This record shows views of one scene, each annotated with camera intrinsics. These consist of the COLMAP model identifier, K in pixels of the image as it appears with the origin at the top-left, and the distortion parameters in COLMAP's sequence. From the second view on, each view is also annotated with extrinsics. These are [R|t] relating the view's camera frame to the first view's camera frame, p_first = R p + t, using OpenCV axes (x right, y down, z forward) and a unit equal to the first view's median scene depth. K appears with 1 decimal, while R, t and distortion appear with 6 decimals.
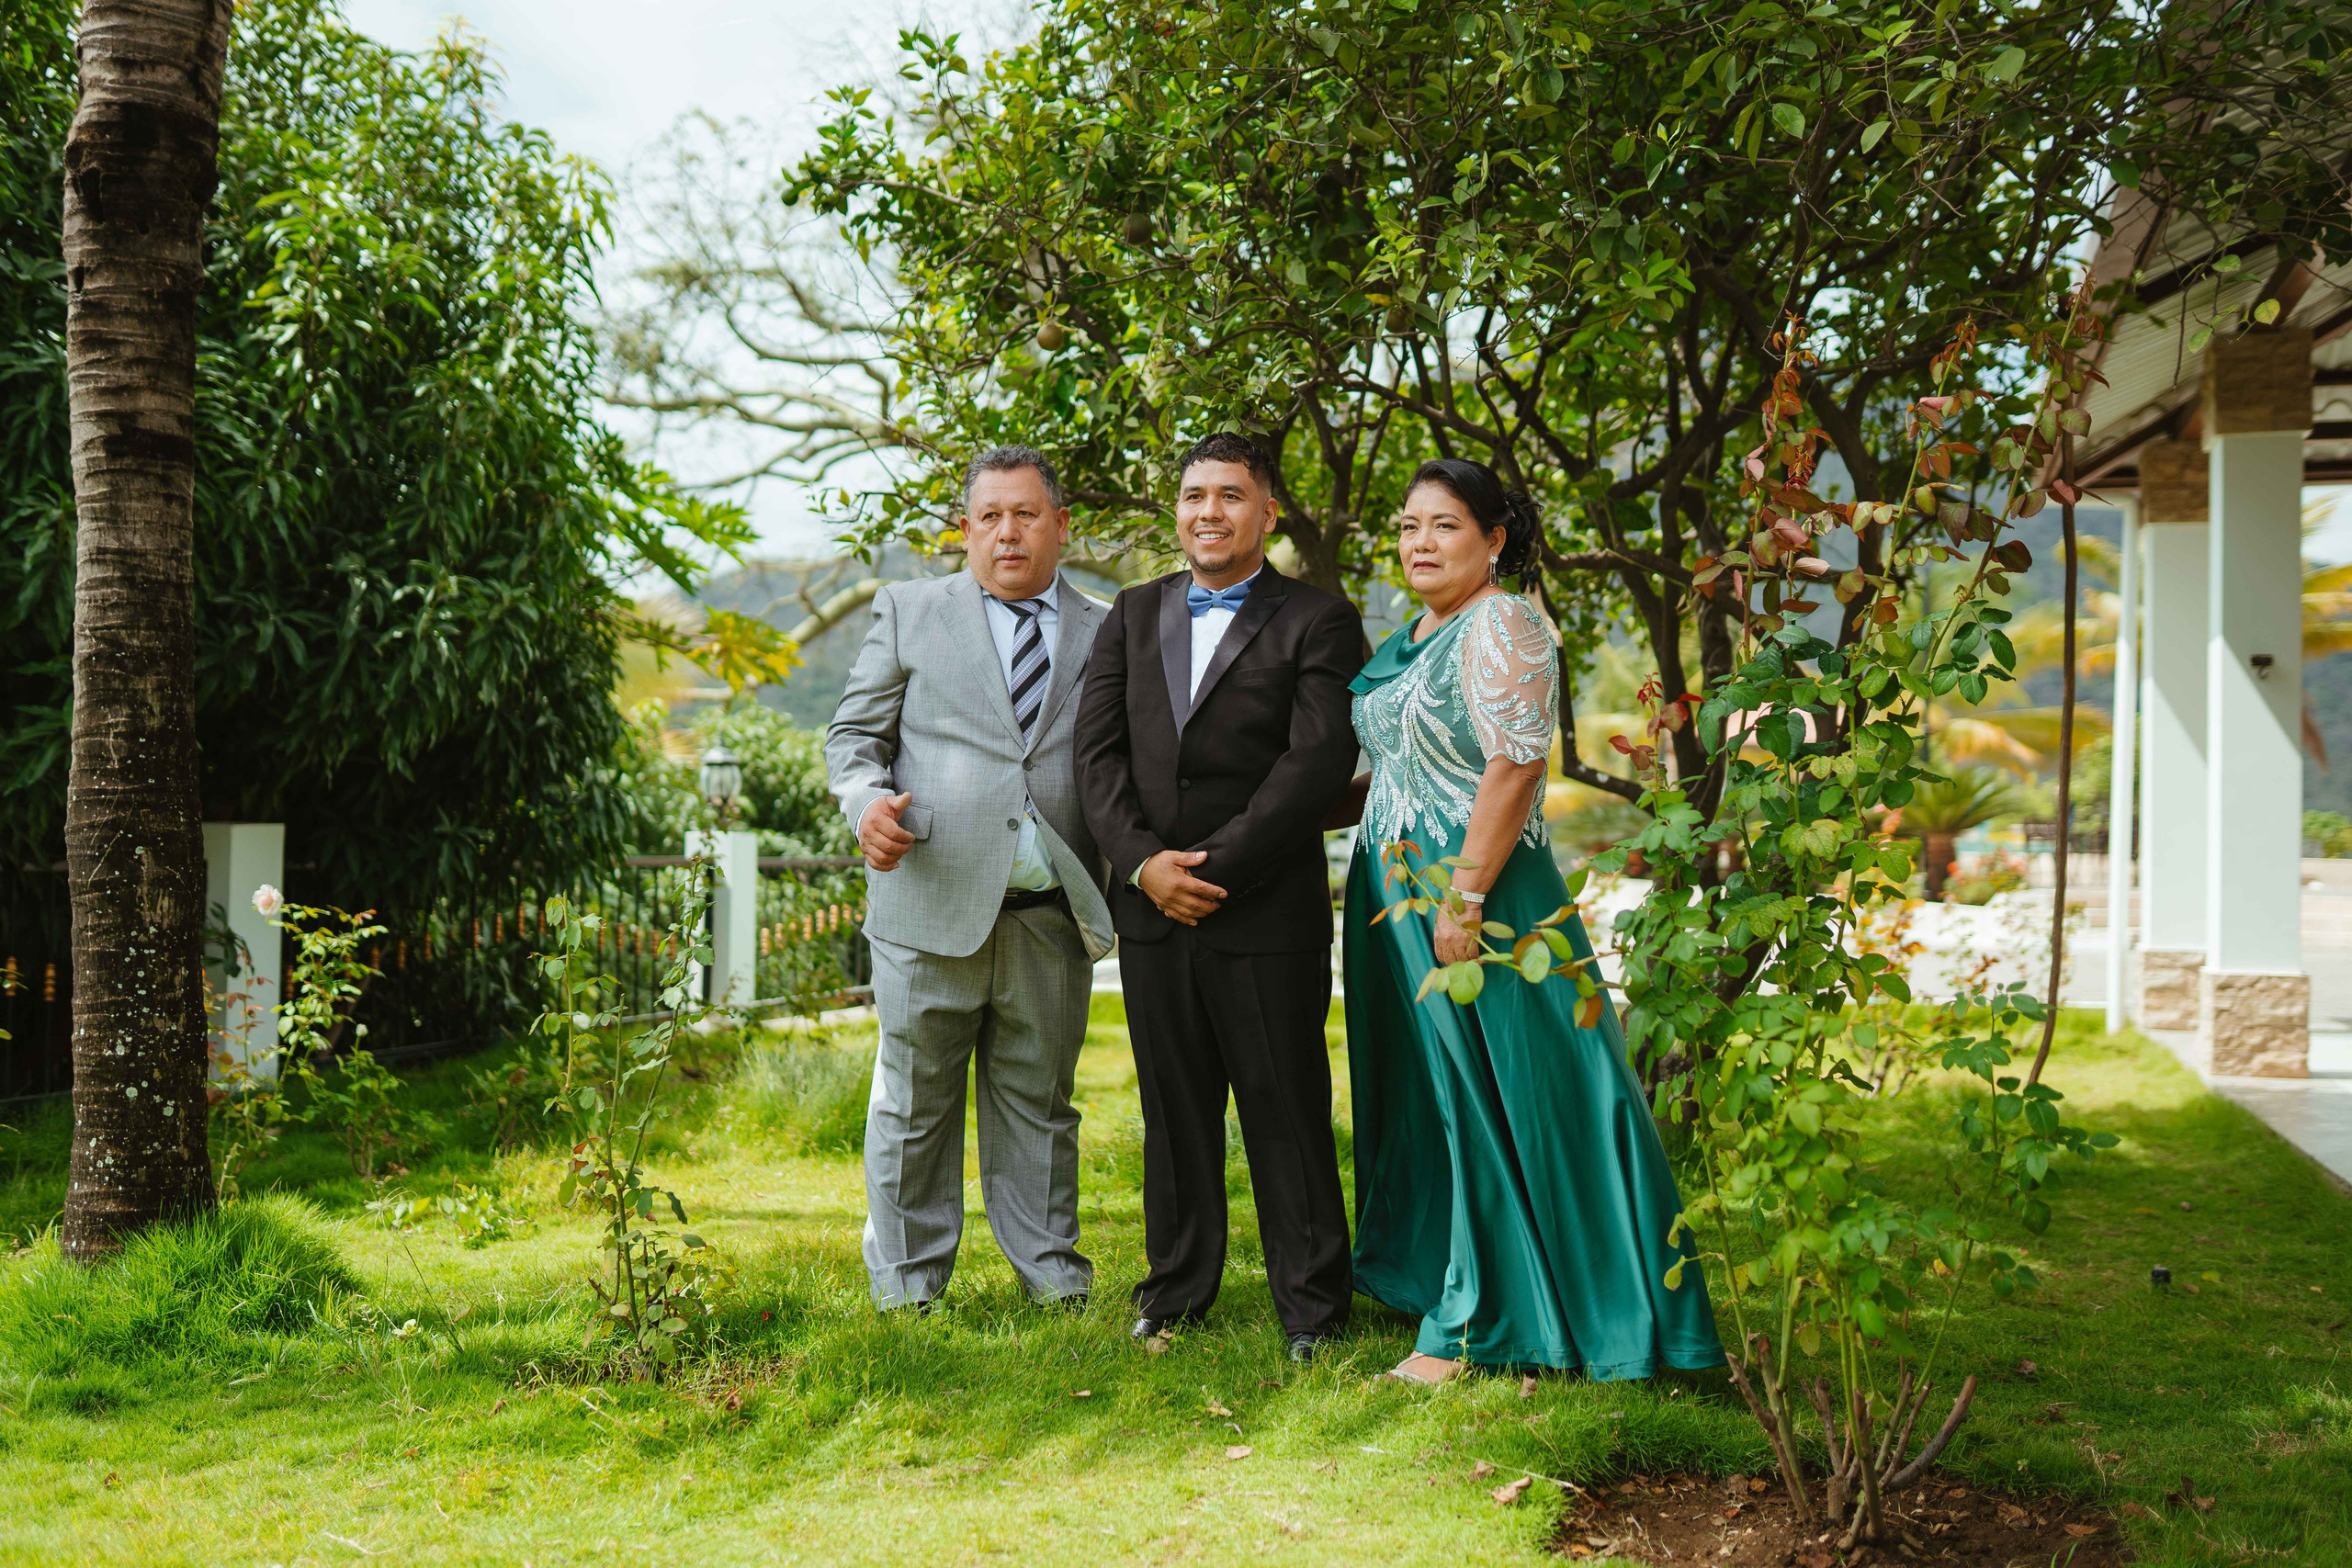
lens RADIAL K [[2155.9, 0, 1175.0], [0, 2155.9, 790.6], [0, 0, 1]] dist [0.012707, 0.000000]
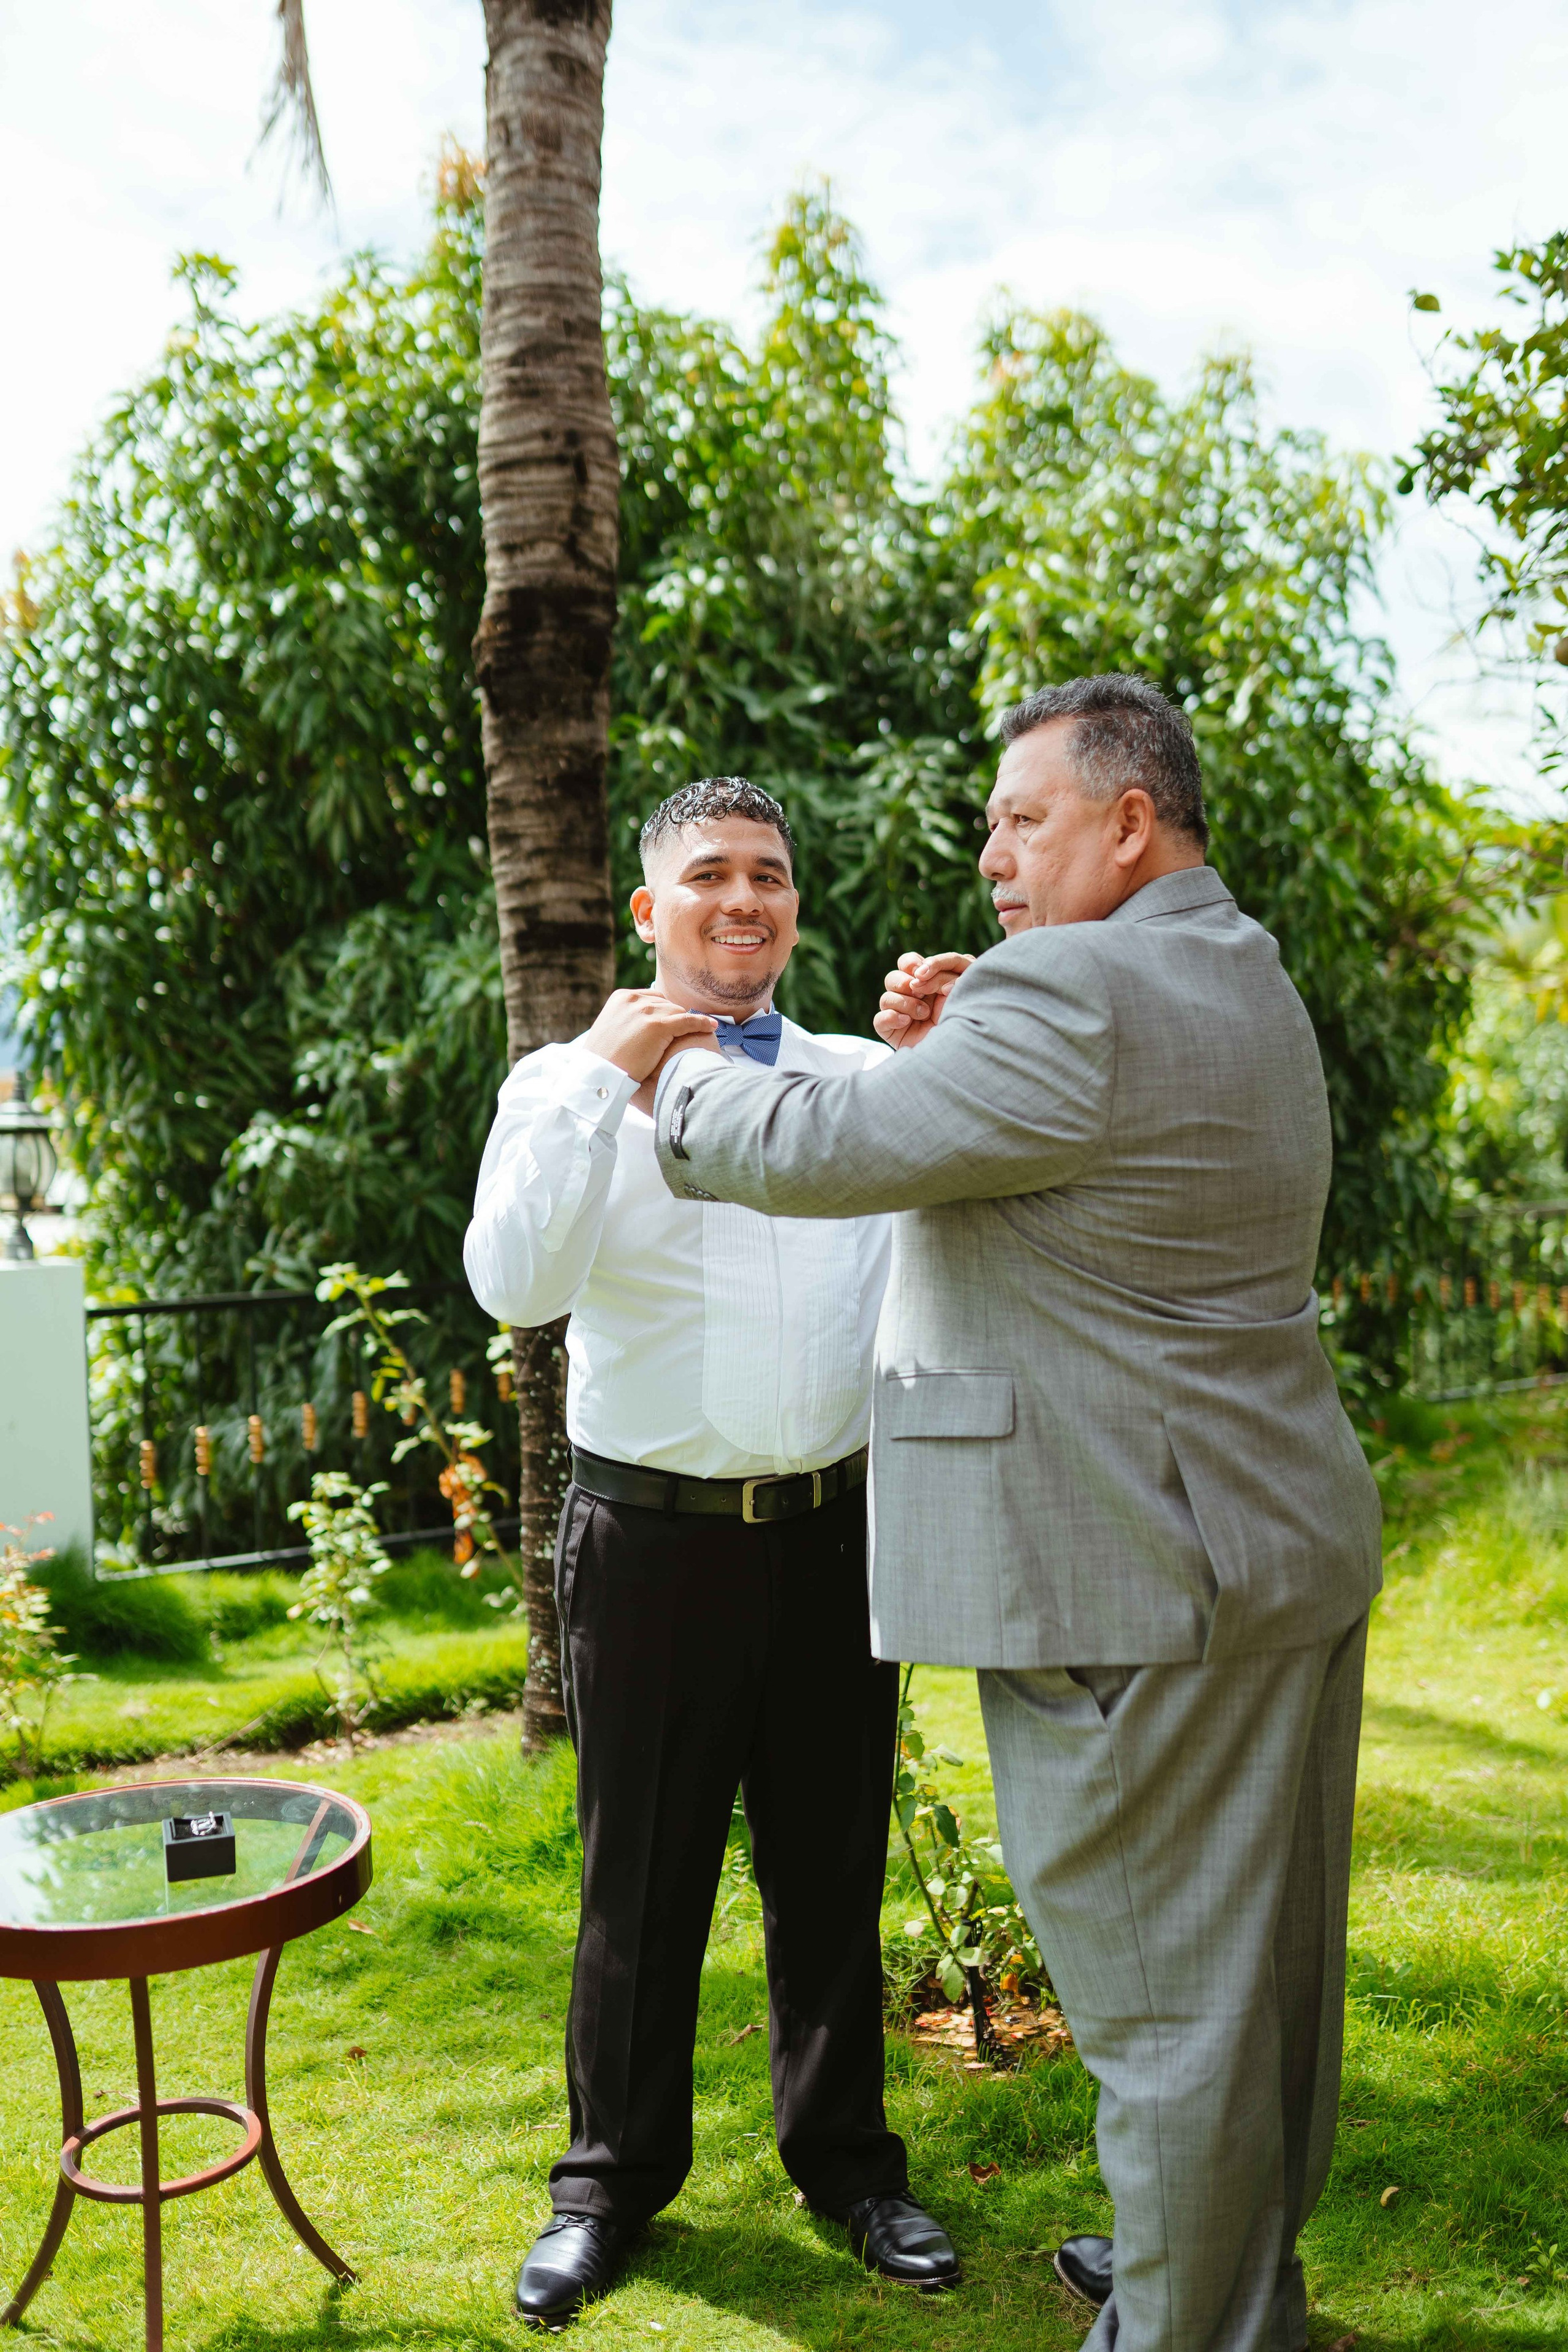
lens RADIAL K [[2225.8, 0, 734.5], [0, 2225.8, 1200.3], [0, 0, 1]] dist [0.005262, 0.000000]
pose [[0.787338, -0.013489, -0.616374, 0.141556], [0.046352, 0.998226, 0.037363, -0.050460], [0.614776, -0.057987, 0.786567, 0.171046]]
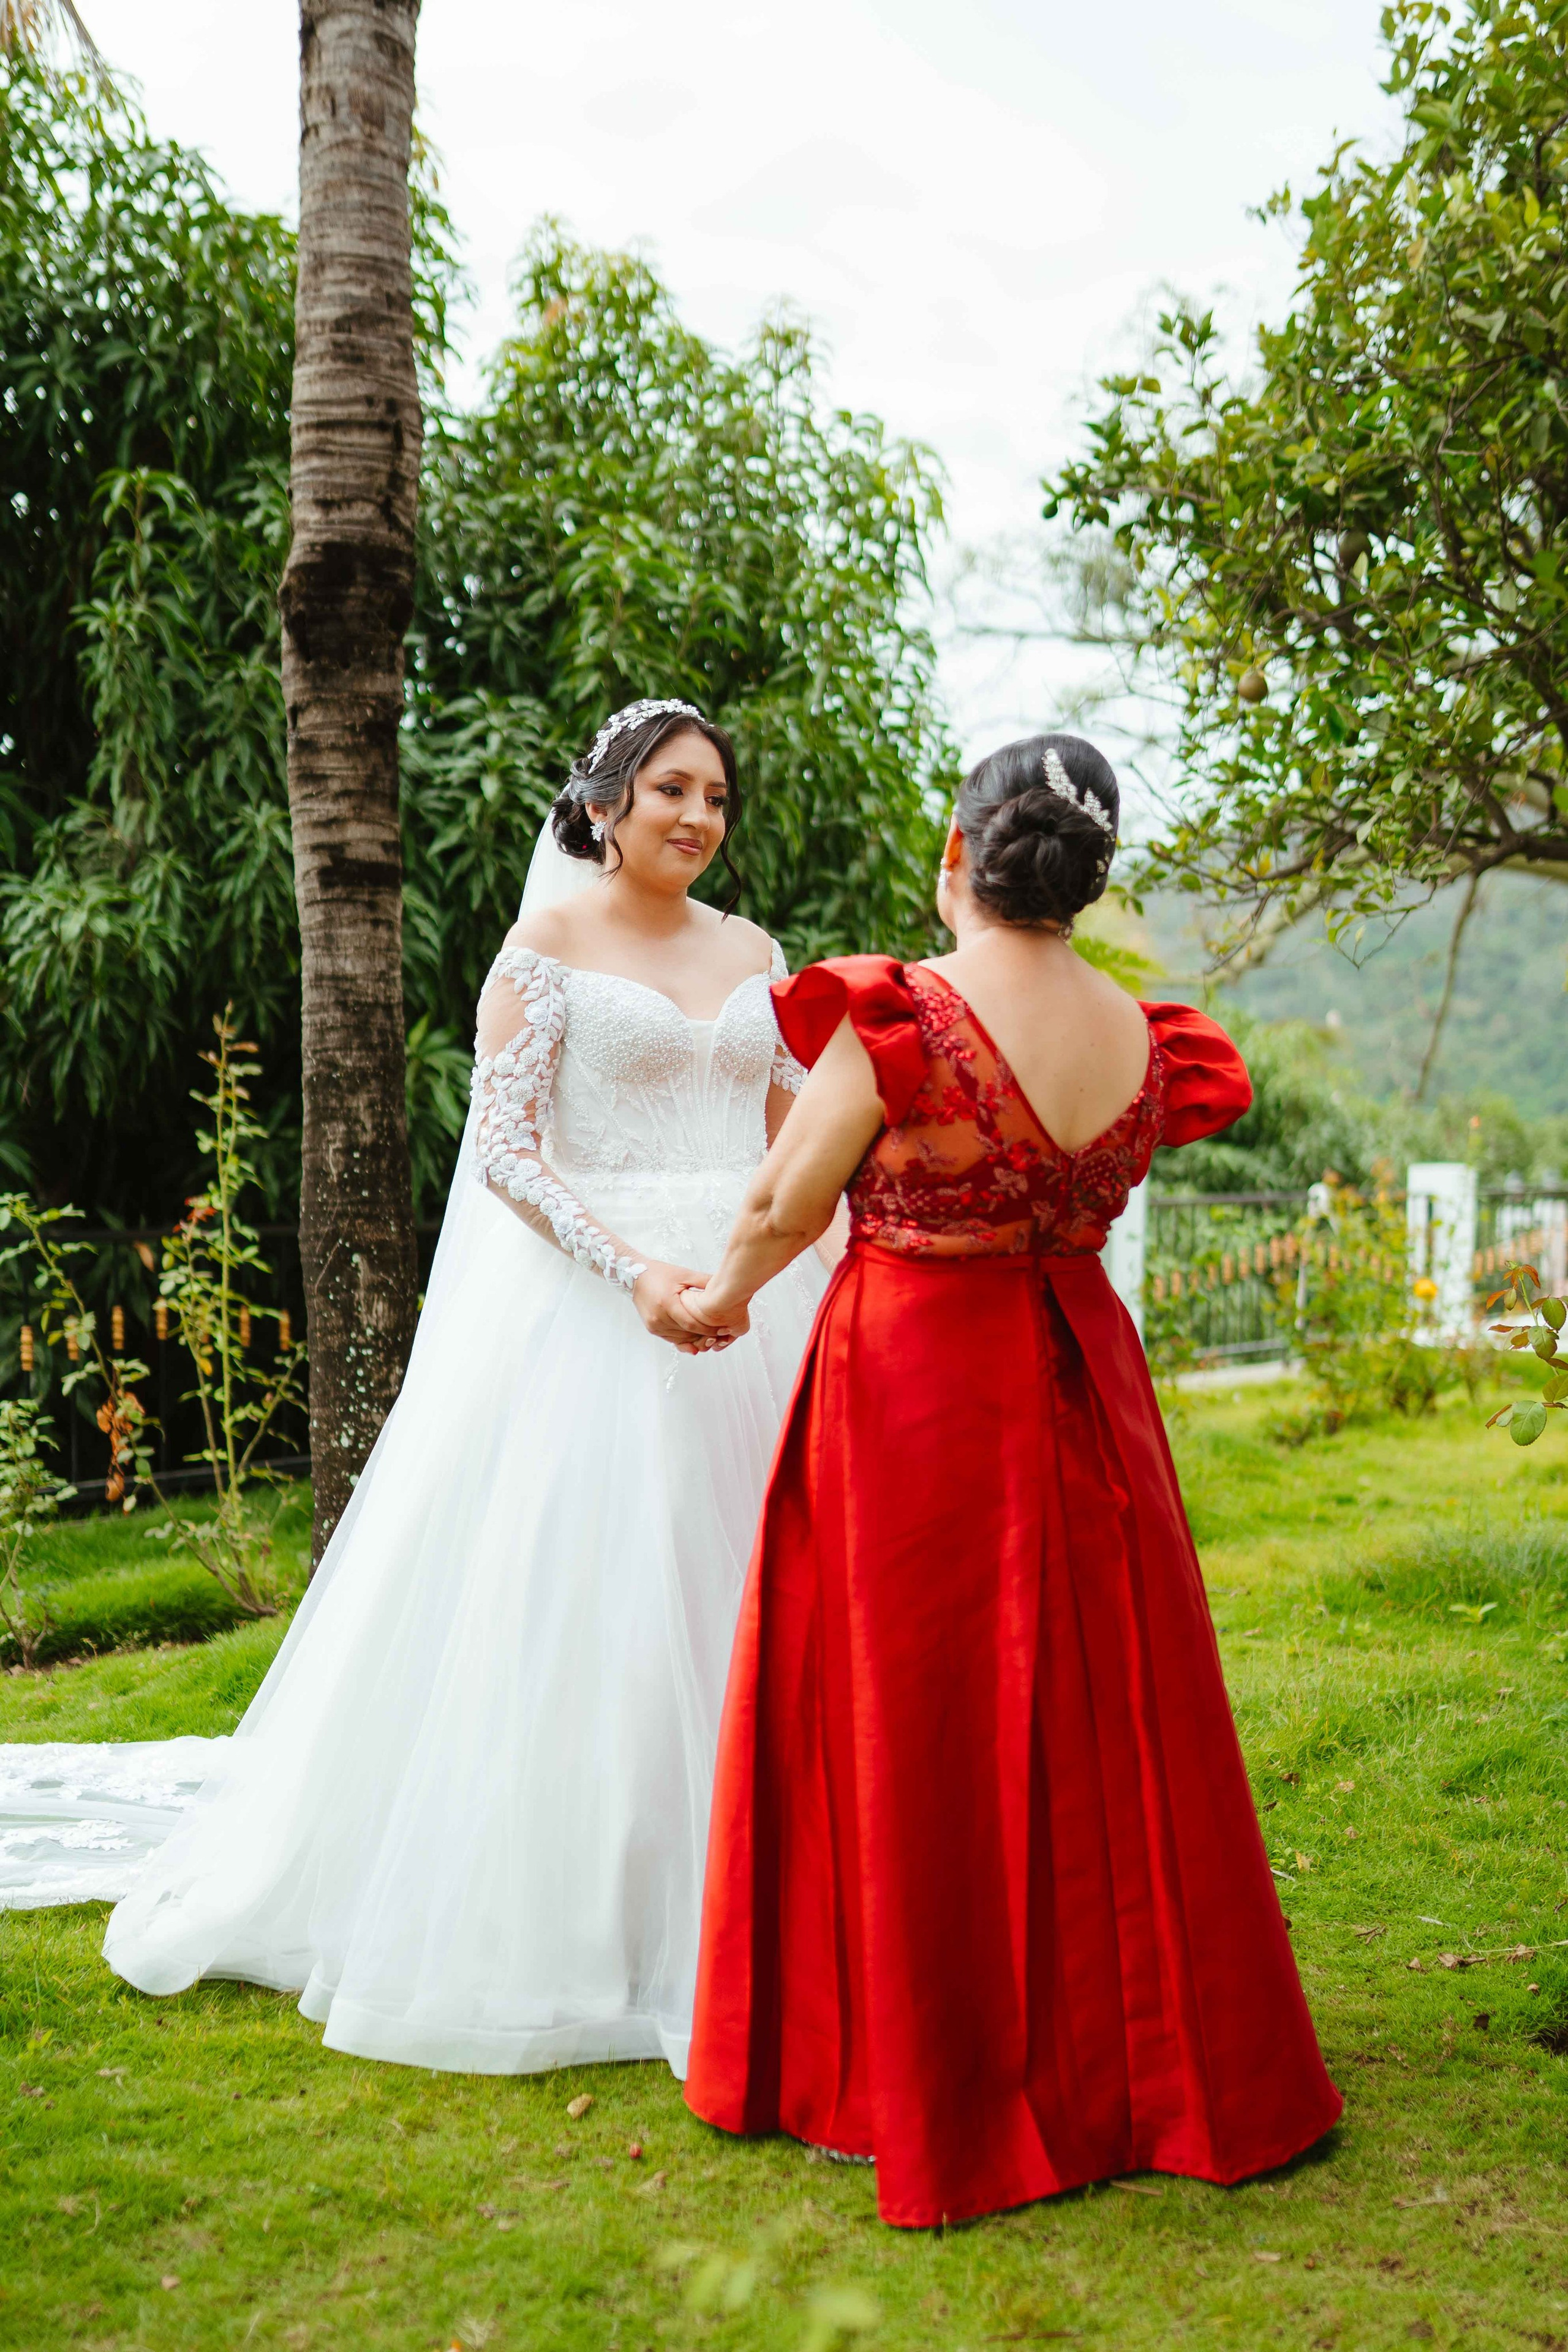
lens RADIAL K [[2507.6, 0, 756.3], [0, 2507.6, 1374.4], [0, 0, 1]] dist [0.014511, 0.000000]
pose [[0.926771, 0.031840, -0.374275, 0.117281], [0.010041, 0.993945, 0.109419, -0.033102], [0.375493, -0.105165, 0.920840, -0.054804]]
